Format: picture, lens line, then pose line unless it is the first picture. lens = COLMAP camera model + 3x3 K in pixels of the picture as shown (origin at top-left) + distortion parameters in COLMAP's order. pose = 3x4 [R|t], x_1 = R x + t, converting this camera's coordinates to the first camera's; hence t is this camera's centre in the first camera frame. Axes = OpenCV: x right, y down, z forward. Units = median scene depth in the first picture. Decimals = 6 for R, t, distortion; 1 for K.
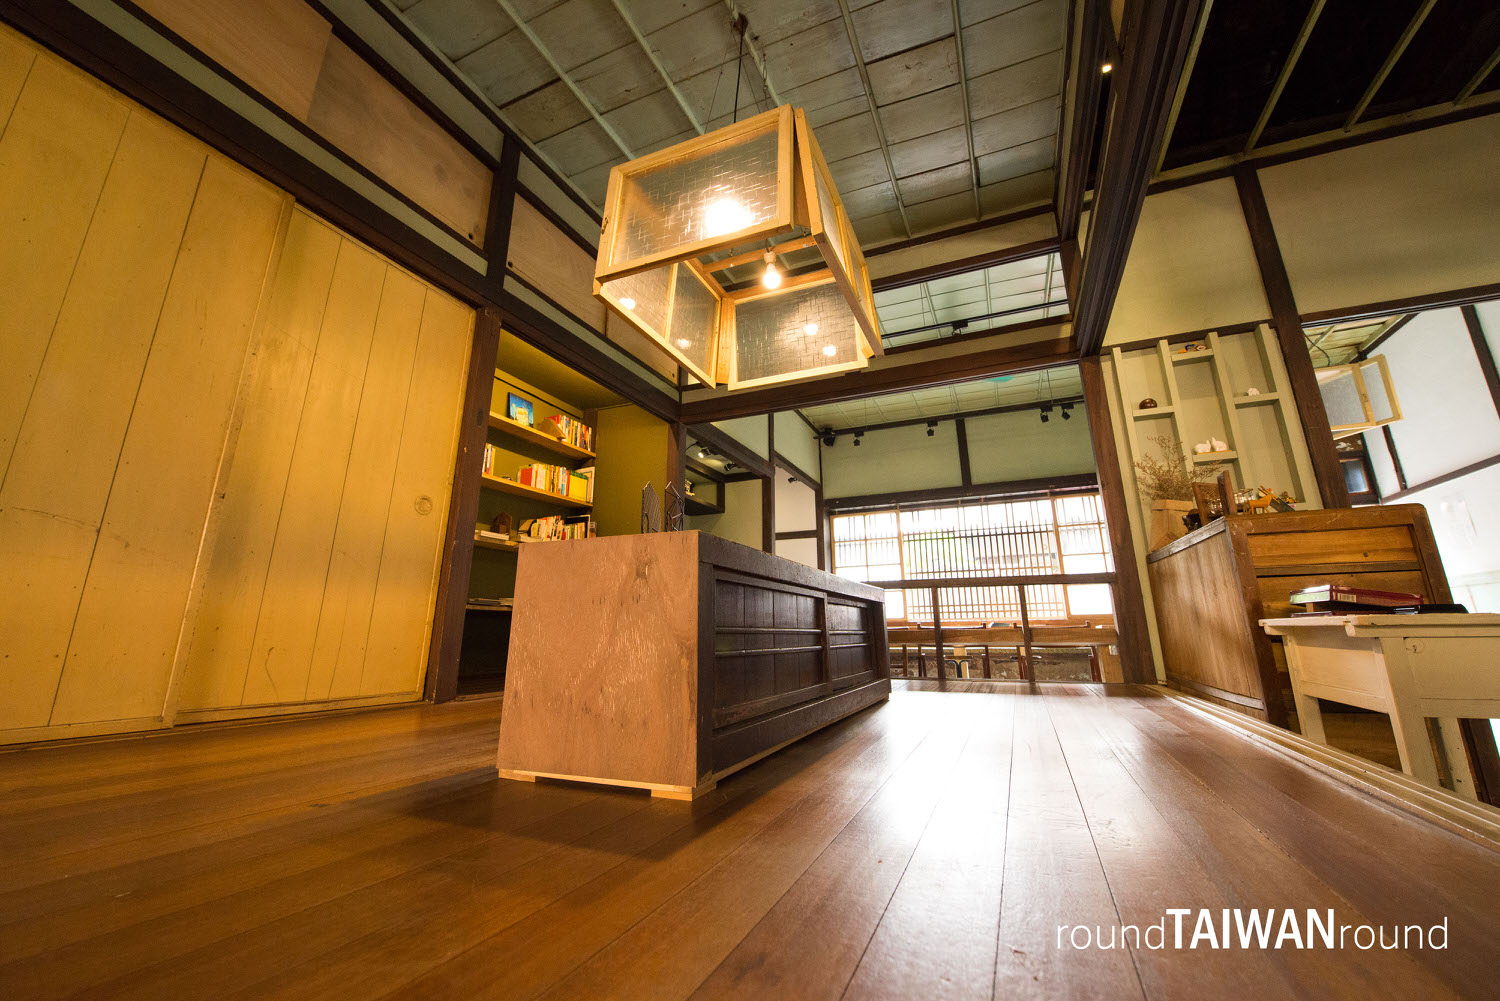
lens RADIAL K [[596.9, 0, 754.5], [0, 596.9, 460.3], [0, 0, 1]] dist [-0.020383, -0.000124]
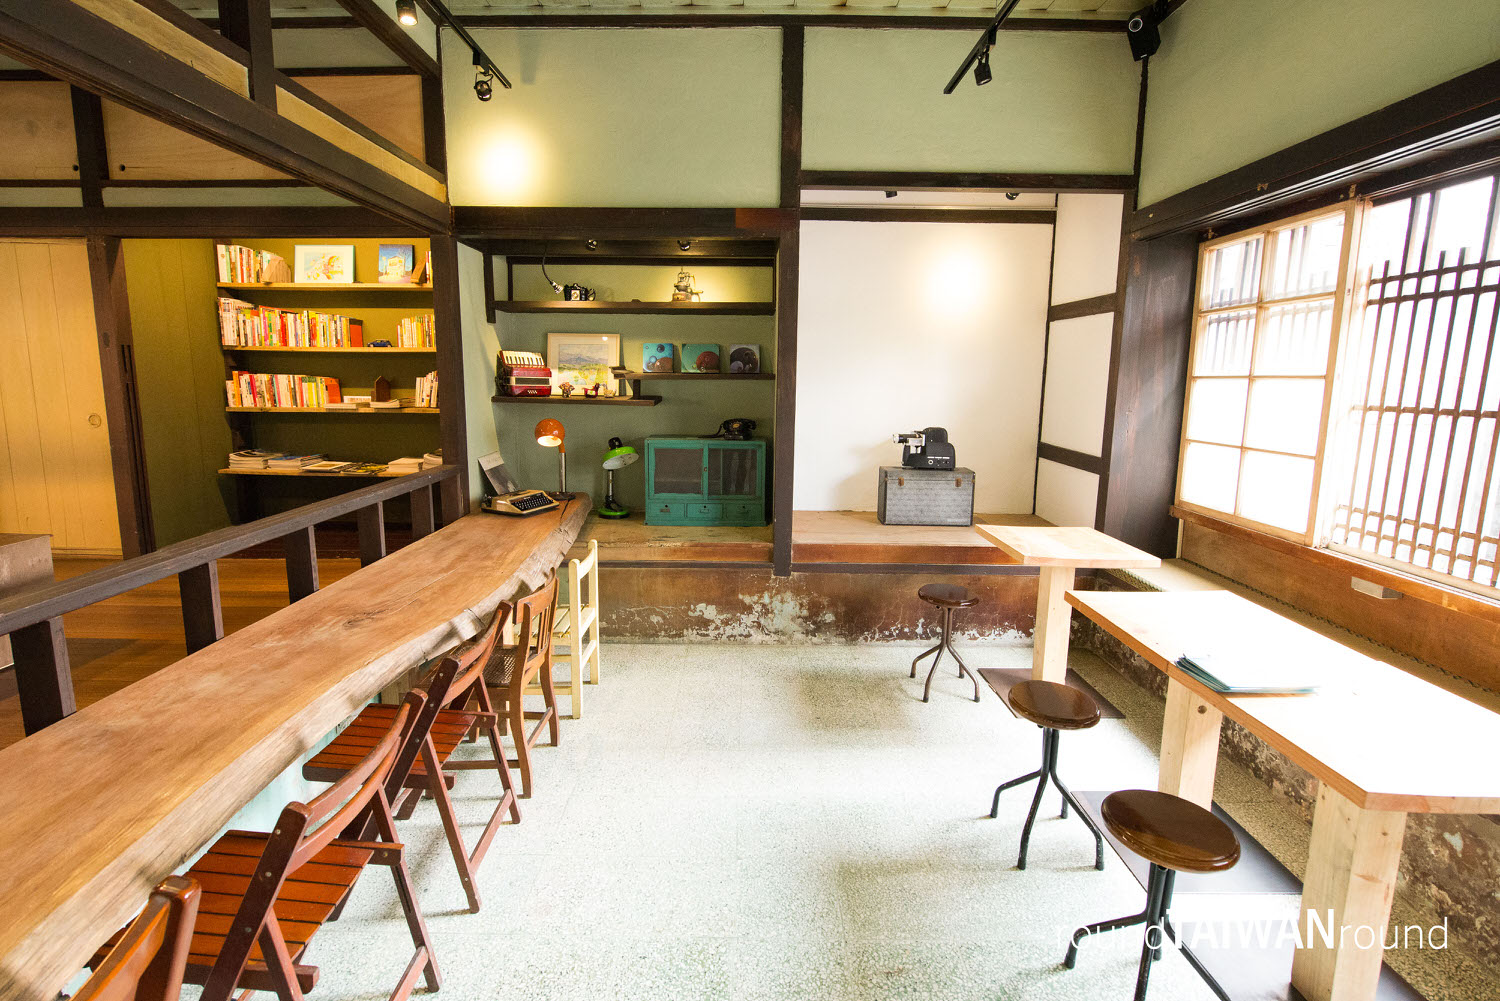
lens RADIAL K [[676.3, 0, 742.8], [0, 676.3, 471.0], [0, 0, 1]] dist [0.000526, -0.001384]
pose [[0.391205, 0.137952, -0.909905, 1.105427], [0.241826, 0.938549, 0.246265, 0.128841], [0.887963, -0.316379, 0.333805, 1.378117]]
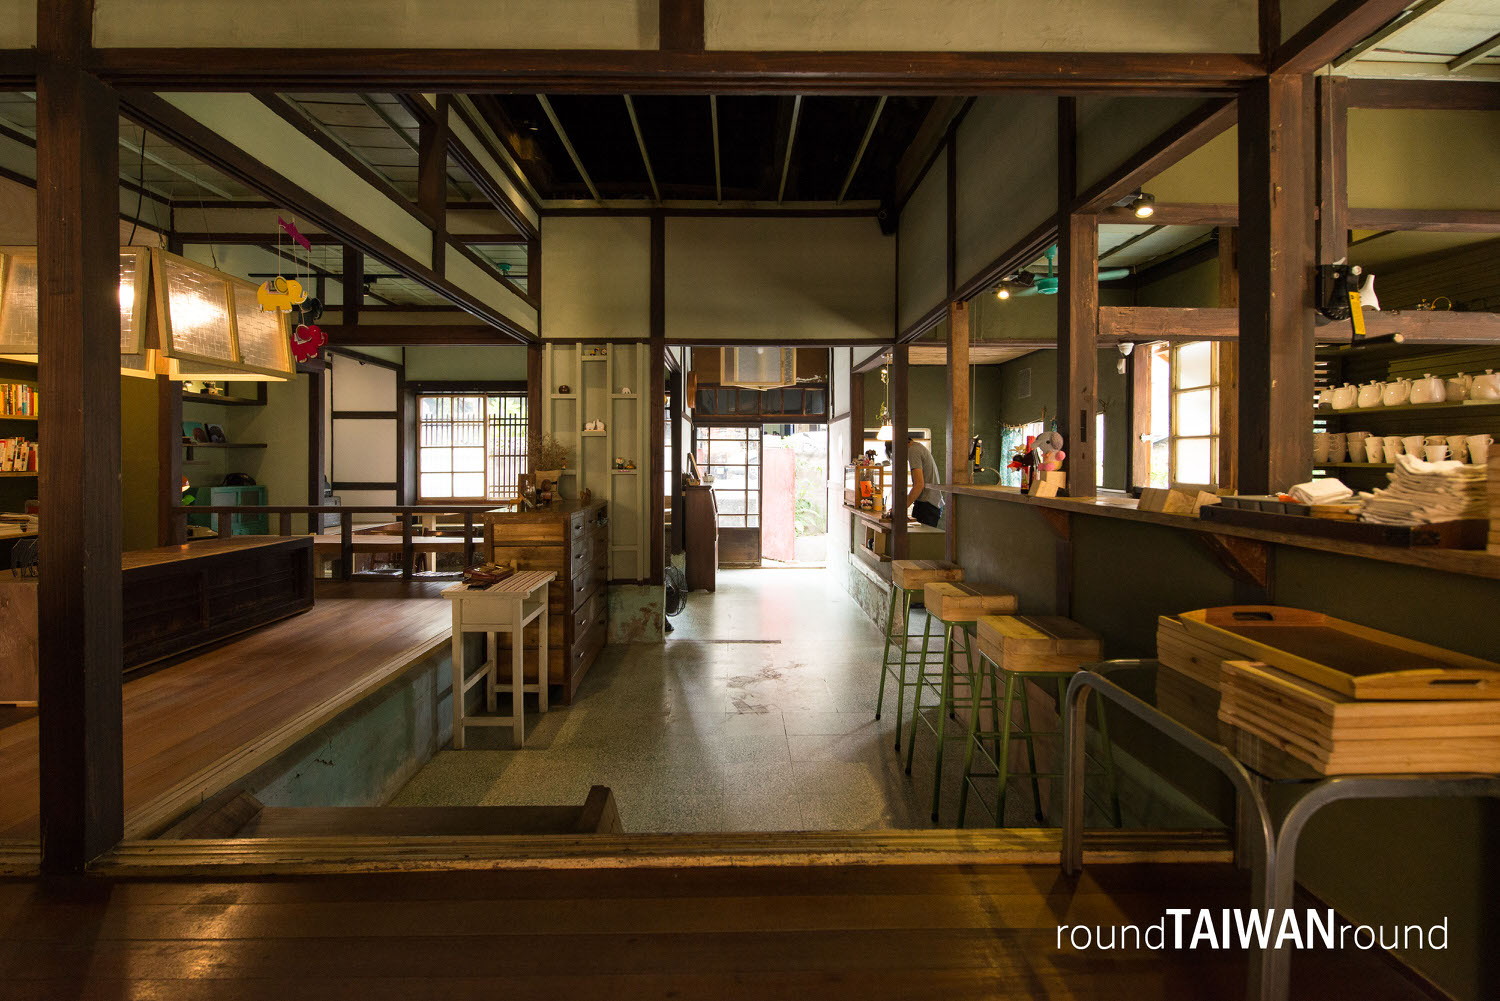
lens RADIAL K [[691.4, 0, 746.3], [0, 691.4, 463.2], [0, 0, 1]] dist [-0.003779, -0.002975]
pose [[0.908864, -0.001259, 0.417090, 0.374388], [-0.114158, 0.961060, 0.251657, -0.379209], [-0.401165, -0.276336, 0.873330, -0.624164]]
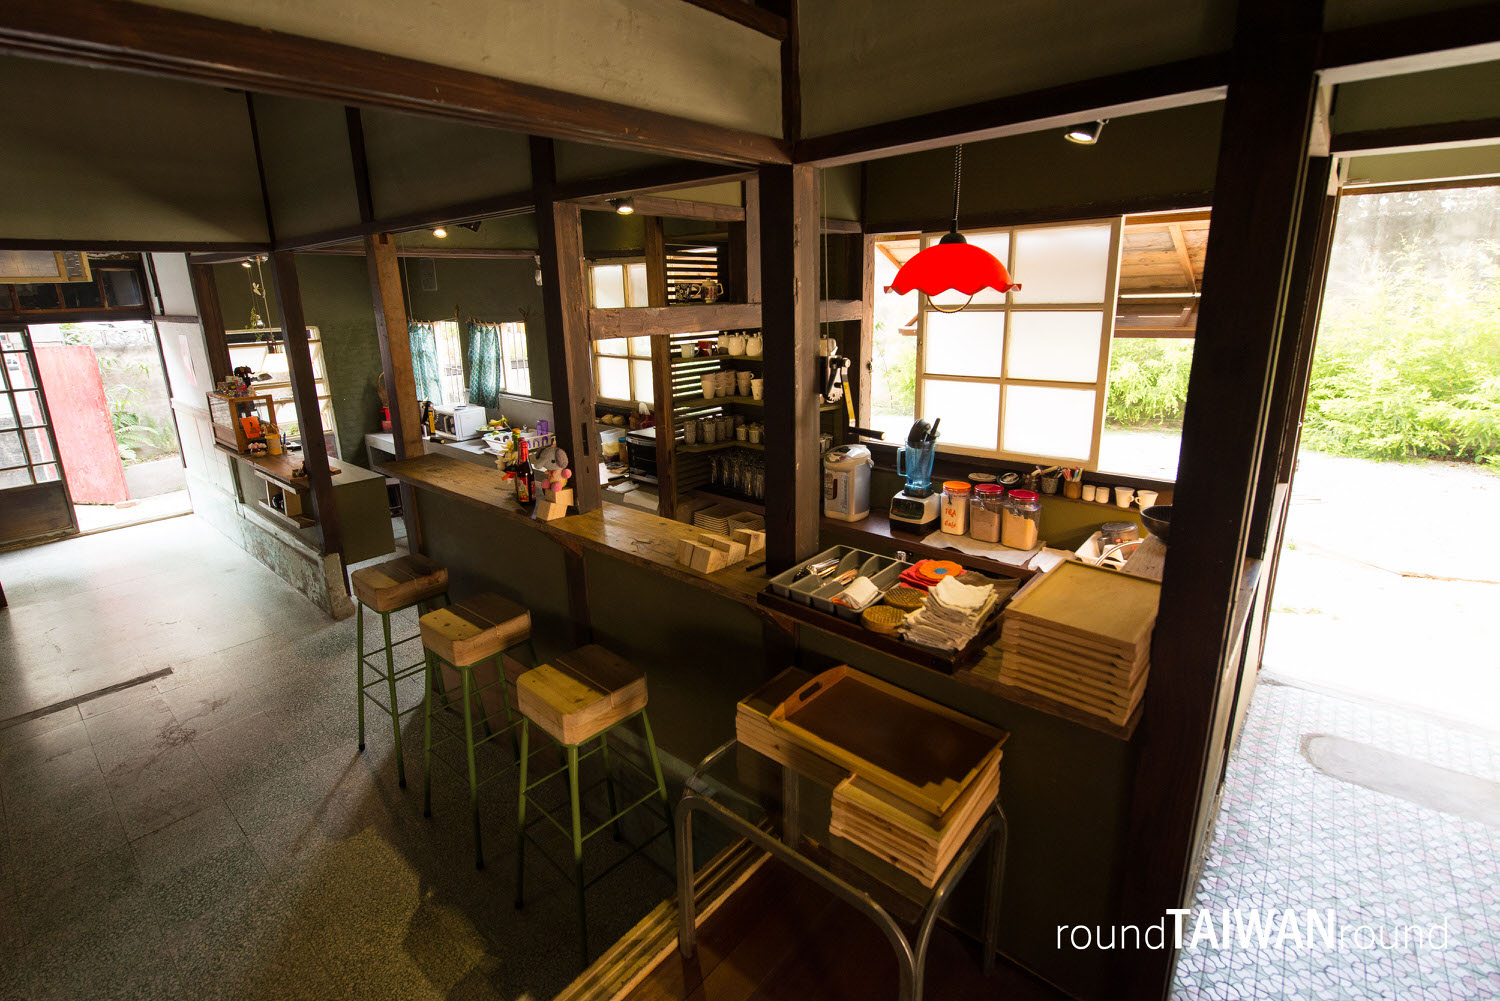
lens RADIAL K [[691.4, 0, 742.6], [0, 691.4, 463.9], [0, 0, 1]] dist [-0.003779, -0.002975]
pose [[0.297398, -0.238318, 0.924532, 0.407184], [-0.235408, 0.920146, 0.312912, -0.521549], [-0.925277, -0.310702, 0.217548, -0.396944]]
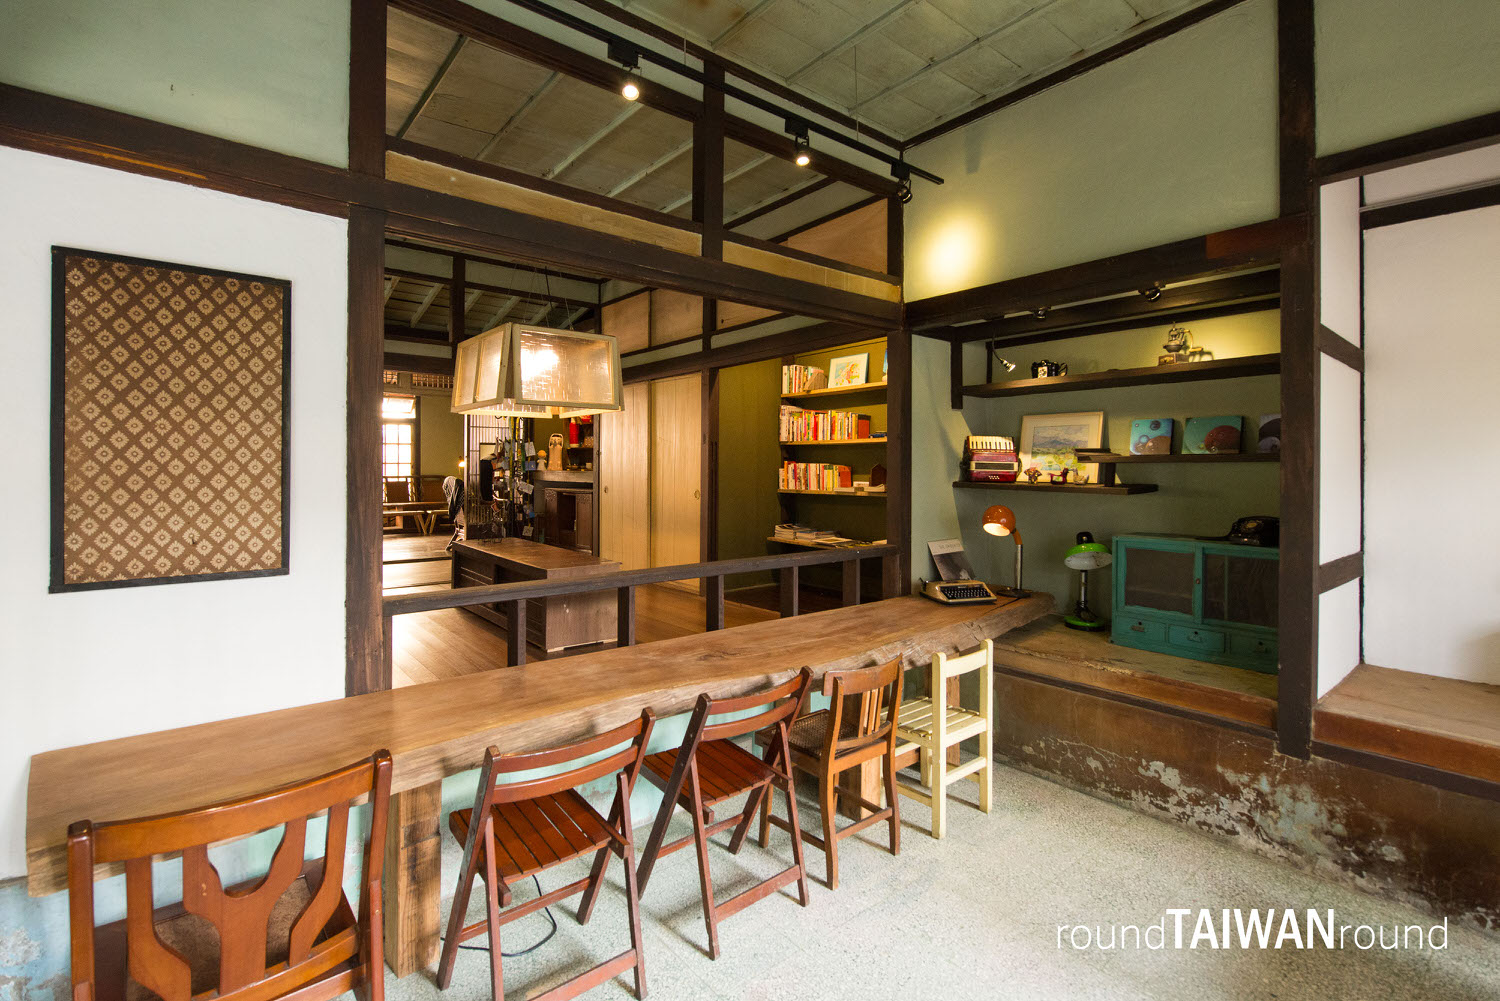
lens RADIAL K [[691.4, 0, 737.1], [0, 691.4, 467.9], [0, 0, 1]] dist [-0.003779, -0.002975]
pose [[-0.465528, -0.002631, -0.885029, 1.066906], [0.237317, 0.963003, -0.127693, 0.246400], [0.852622, -0.269477, -0.447681, 1.682746]]
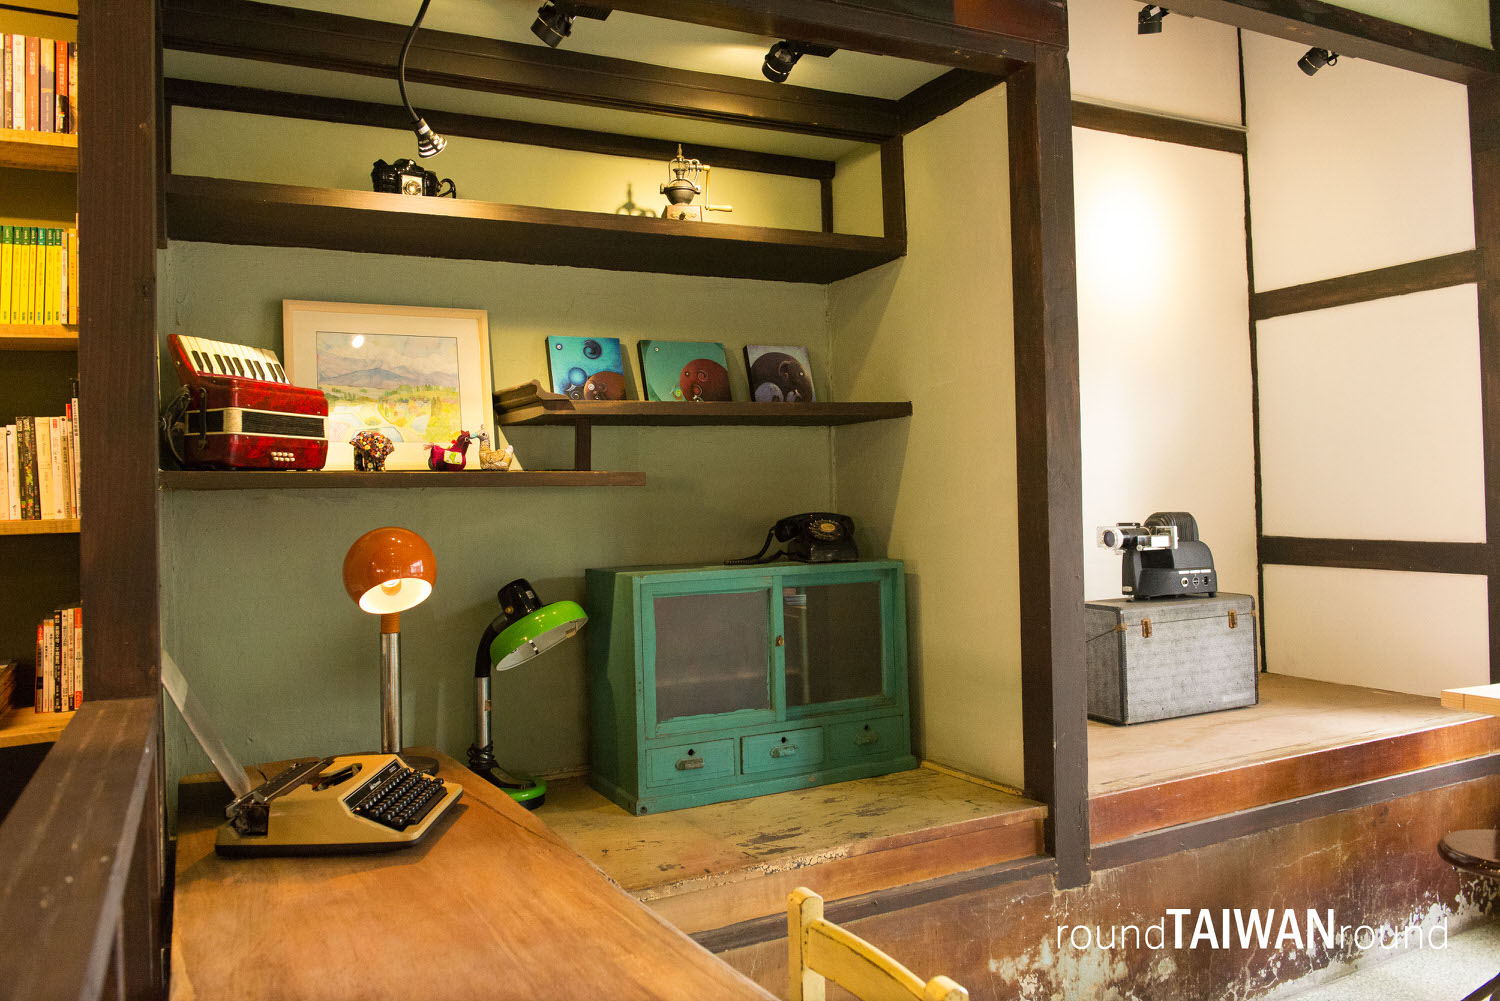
lens RADIAL K [[1080.3, 0, 738.2], [0, 1080.3, 495.9], [0, 0, 1]] dist [-0.009778, -0.010889]
pose [[0.762817, -0.023845, -0.646175, 0.371818], [0.204492, 0.956927, 0.206093, 0.152065], [0.613427, -0.289349, 0.734836, 1.161493]]
